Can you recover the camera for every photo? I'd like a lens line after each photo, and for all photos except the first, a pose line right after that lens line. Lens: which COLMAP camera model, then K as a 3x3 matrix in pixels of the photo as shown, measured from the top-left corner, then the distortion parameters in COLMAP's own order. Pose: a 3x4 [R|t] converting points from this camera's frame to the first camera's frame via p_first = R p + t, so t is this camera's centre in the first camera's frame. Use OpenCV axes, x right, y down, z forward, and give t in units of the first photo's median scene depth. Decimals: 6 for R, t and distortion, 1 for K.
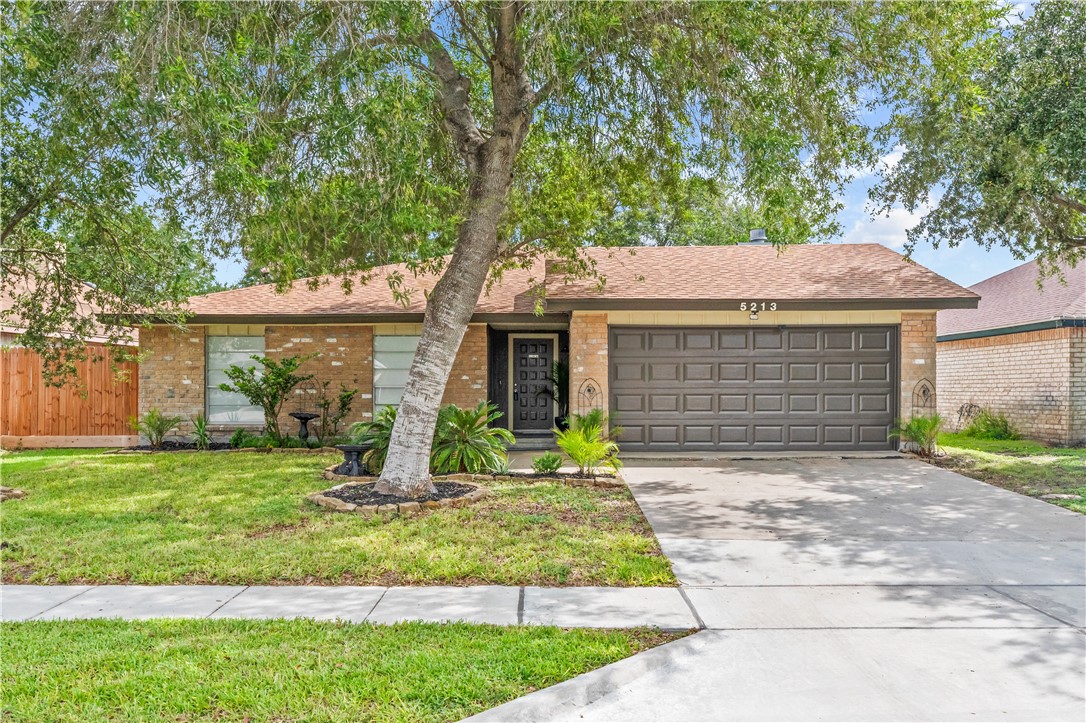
lens RADIAL K [[881.0, 0, 543.6], [0, 881.0, 363.5], [0, 0, 1]] dist [-0.002204, 0.000015]
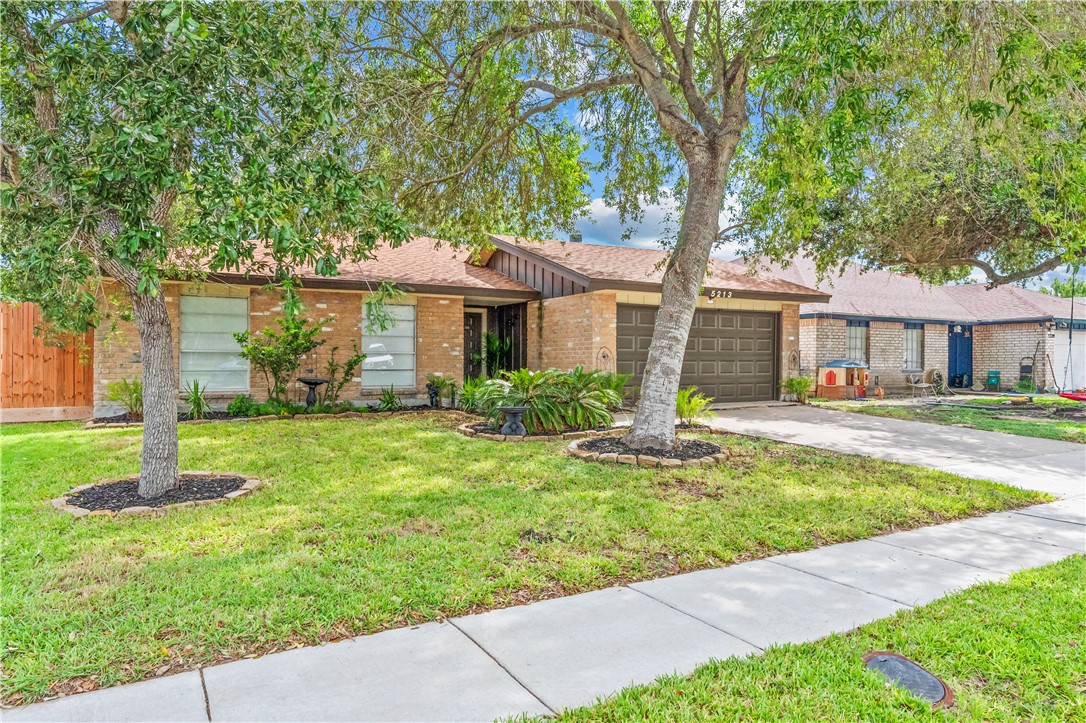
lens RADIAL K [[694.7, 0, 542.4], [0, 694.7, 362.3], [0, 0, 1]] dist [0.005035, 0.000101]
pose [[0.865422, 0.002573, 0.501036, -0.490583], [-0.018344, 0.999479, 0.026552, 0.014375], [-0.500707, -0.032169, 0.865019, 0.221668]]
